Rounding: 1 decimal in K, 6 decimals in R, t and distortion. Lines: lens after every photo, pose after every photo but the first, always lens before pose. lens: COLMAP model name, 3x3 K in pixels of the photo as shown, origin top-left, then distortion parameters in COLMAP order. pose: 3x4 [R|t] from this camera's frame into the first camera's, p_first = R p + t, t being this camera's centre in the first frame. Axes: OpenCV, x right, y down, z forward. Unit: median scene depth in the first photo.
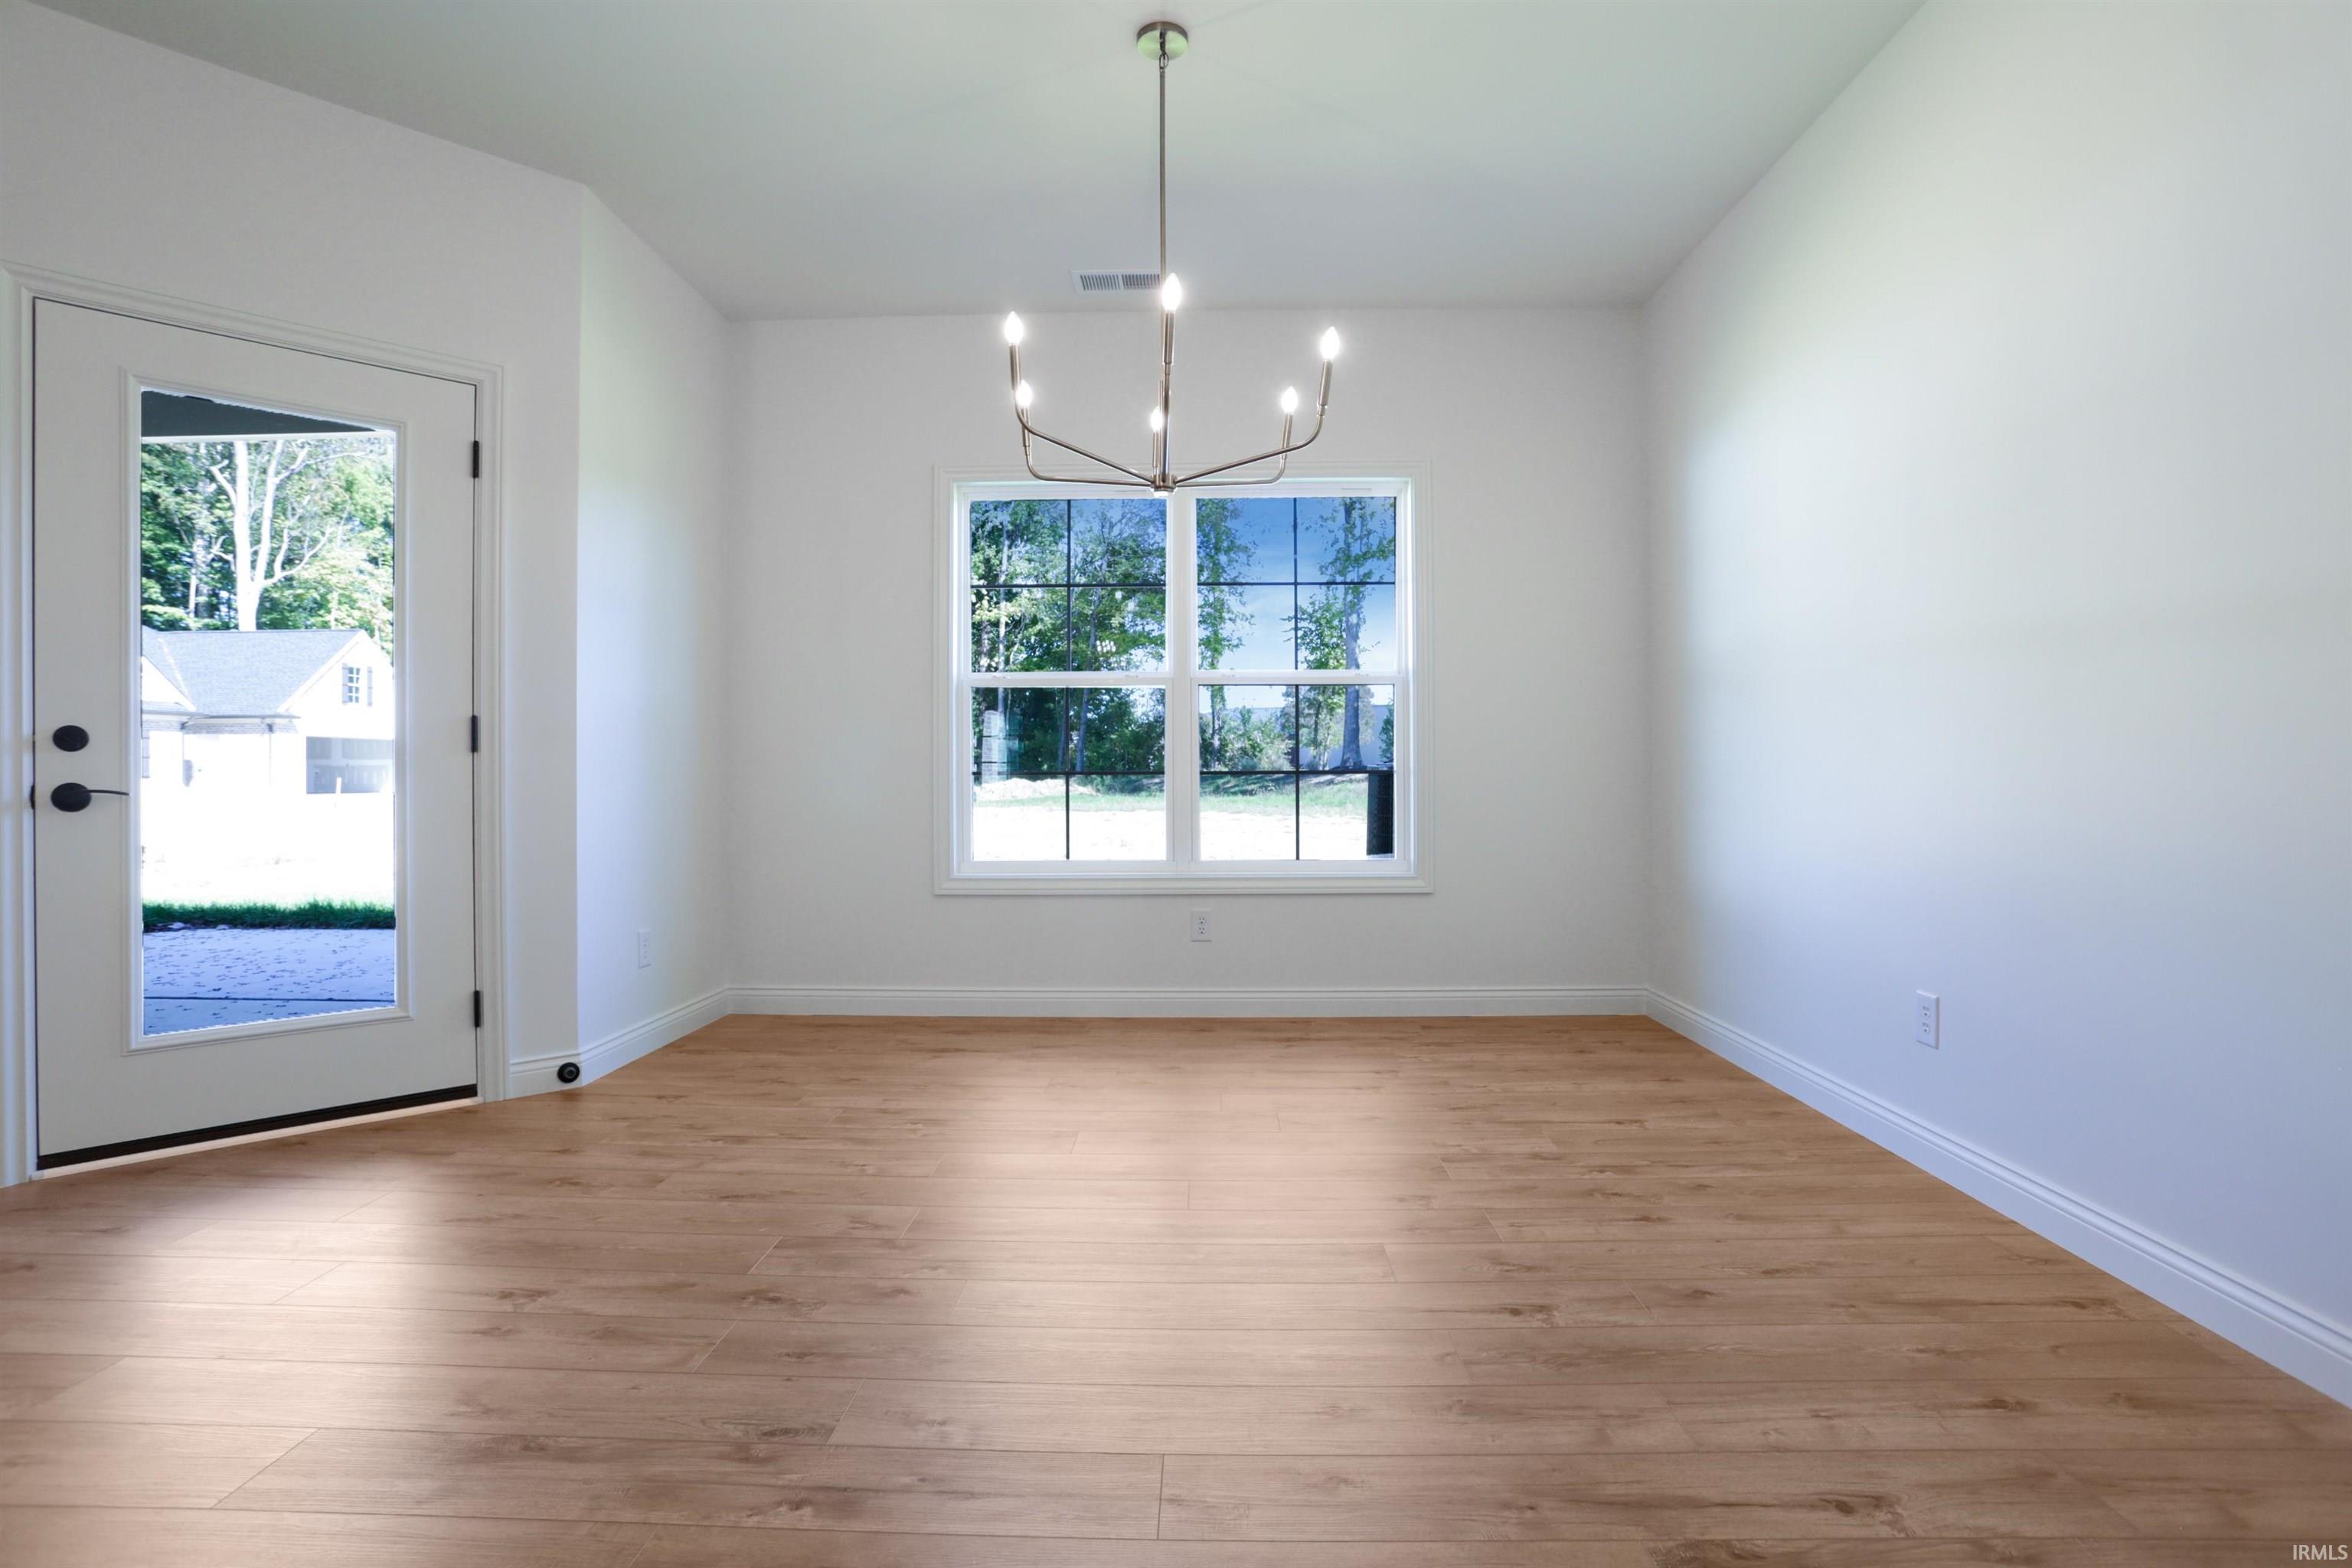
lens RADIAL K [[1137.8, 0, 1186.1], [0, 1137.8, 779.2], [0, 0, 1]] dist [-0.074404, 0.032804]
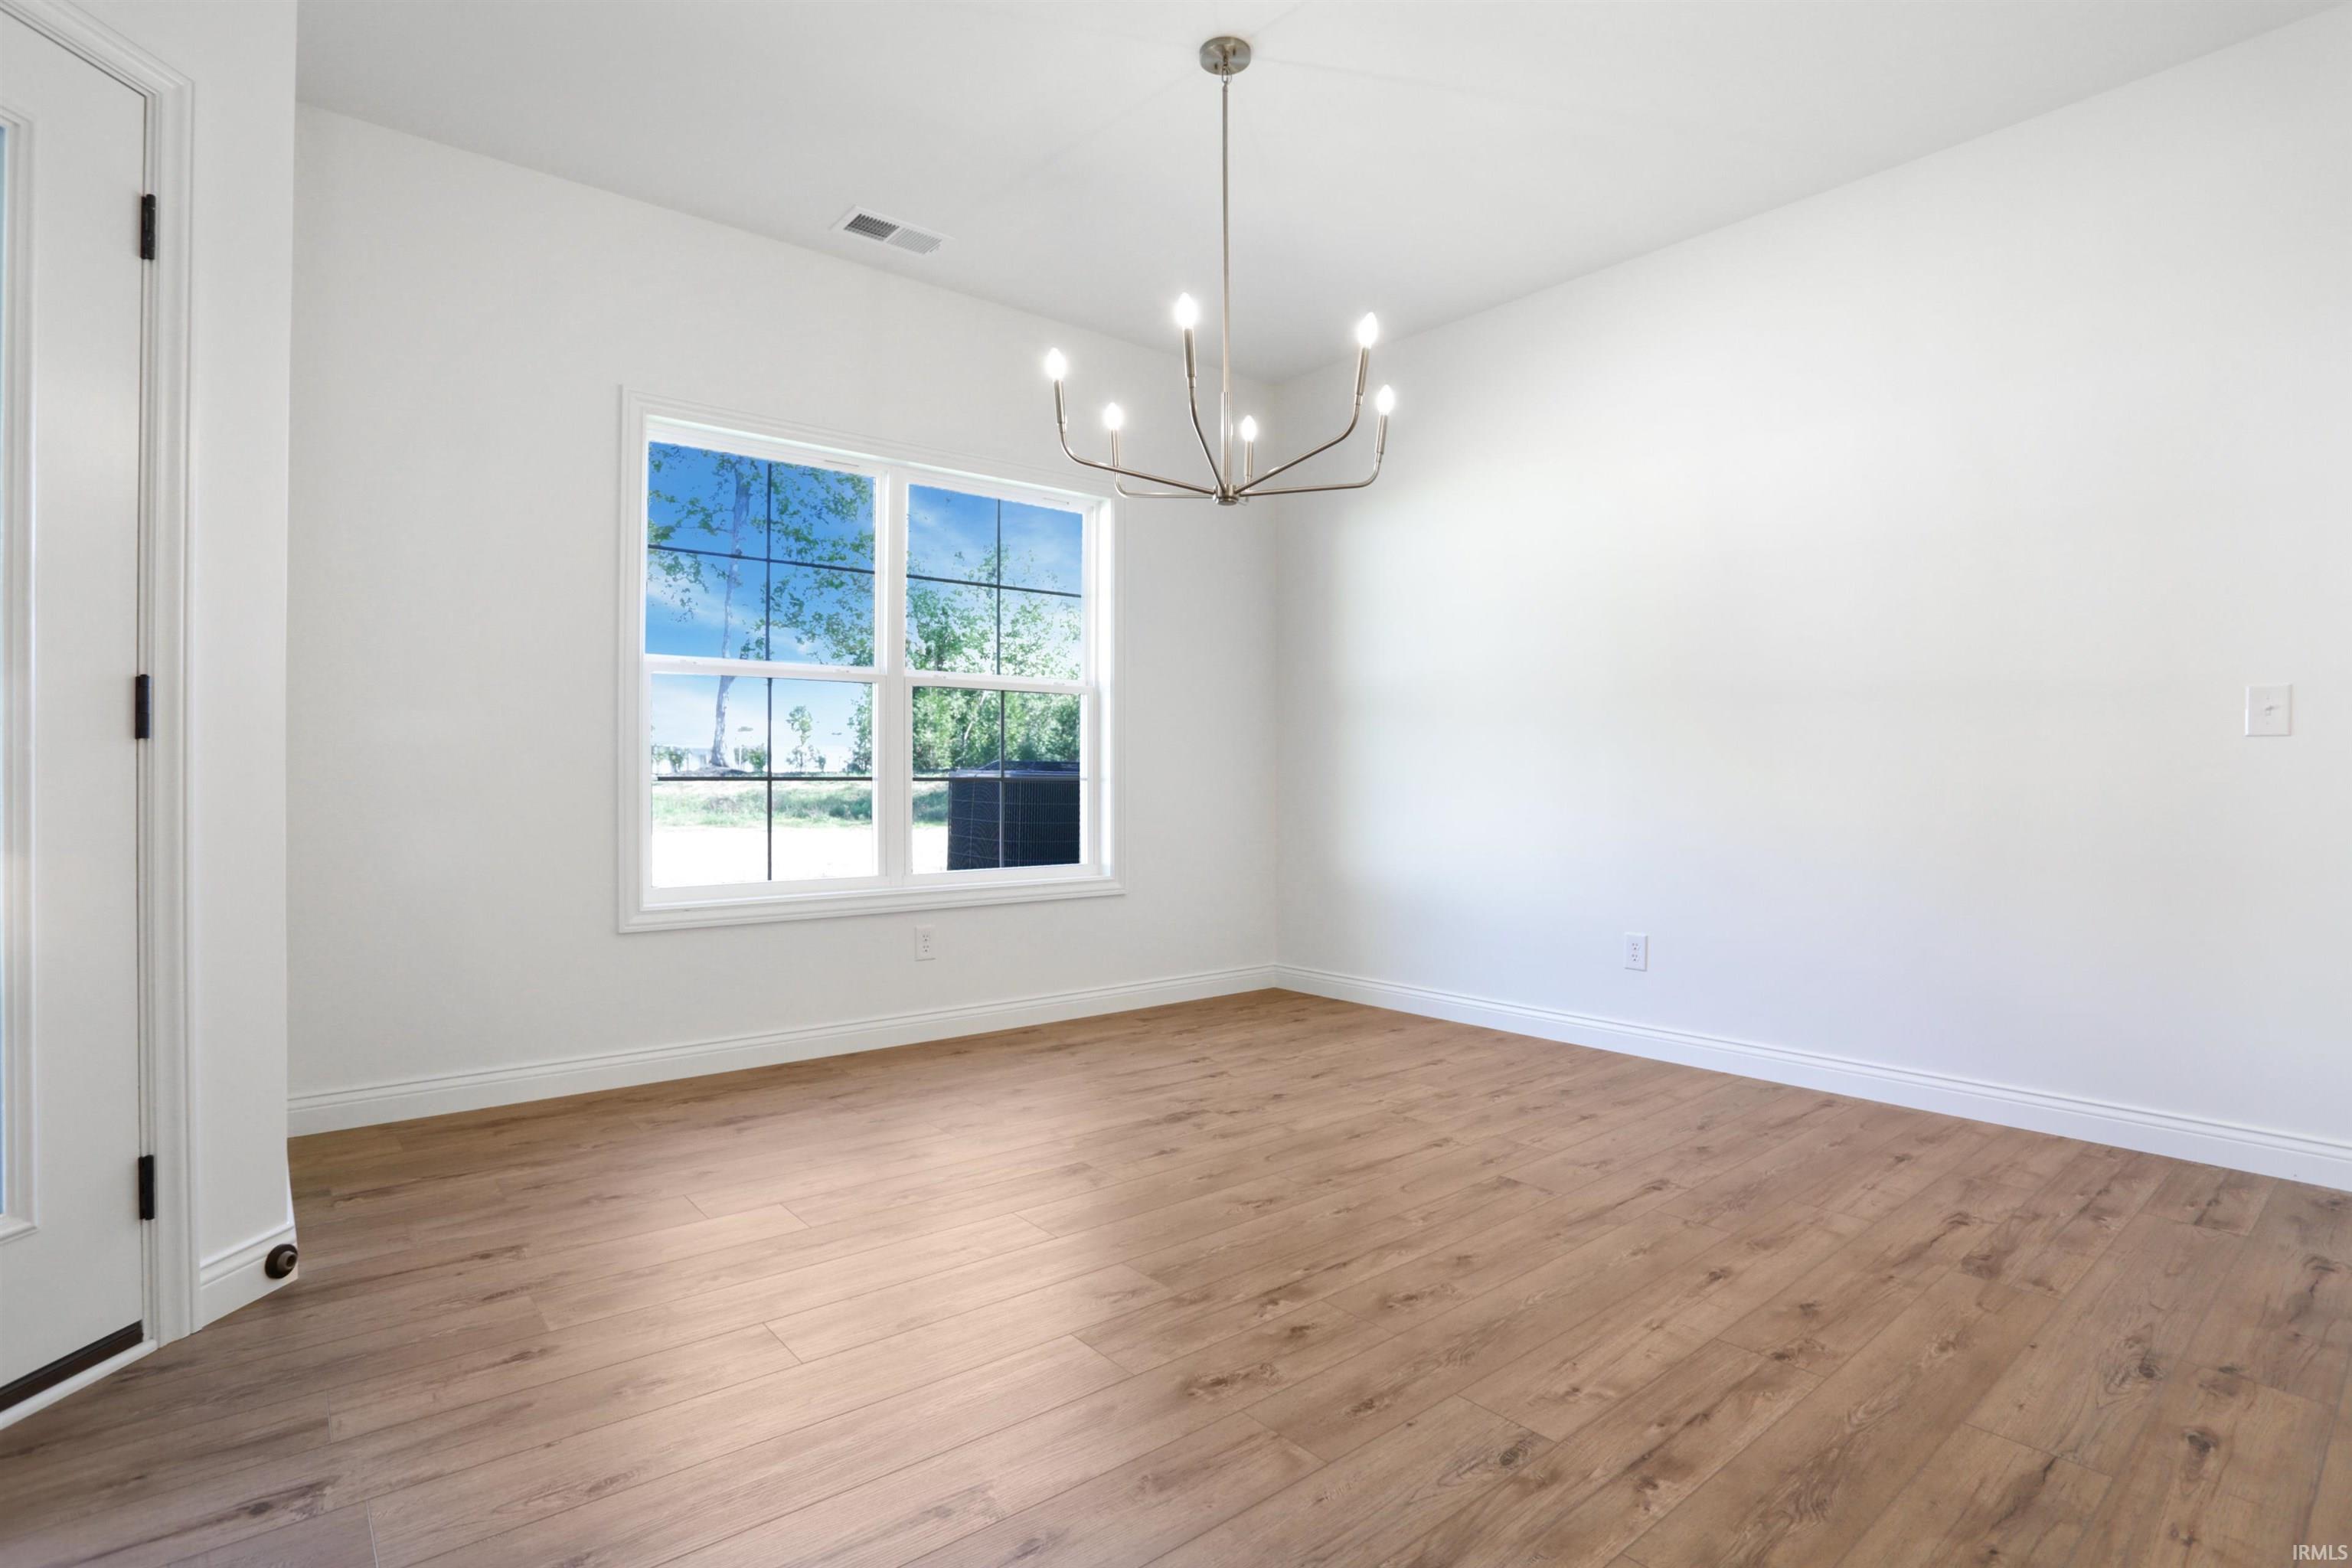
lens RADIAL K [[1137.8, 0, 1186.1], [0, 1137.8, 779.2], [0, 0, 1]] dist [-0.074404, 0.032804]
pose [[0.753097, 0.005330, 0.657888, -0.845968], [-0.001081, 0.999976, -0.006865, 0.000569], [-0.657908, 0.004459, 0.753085, 0.310291]]
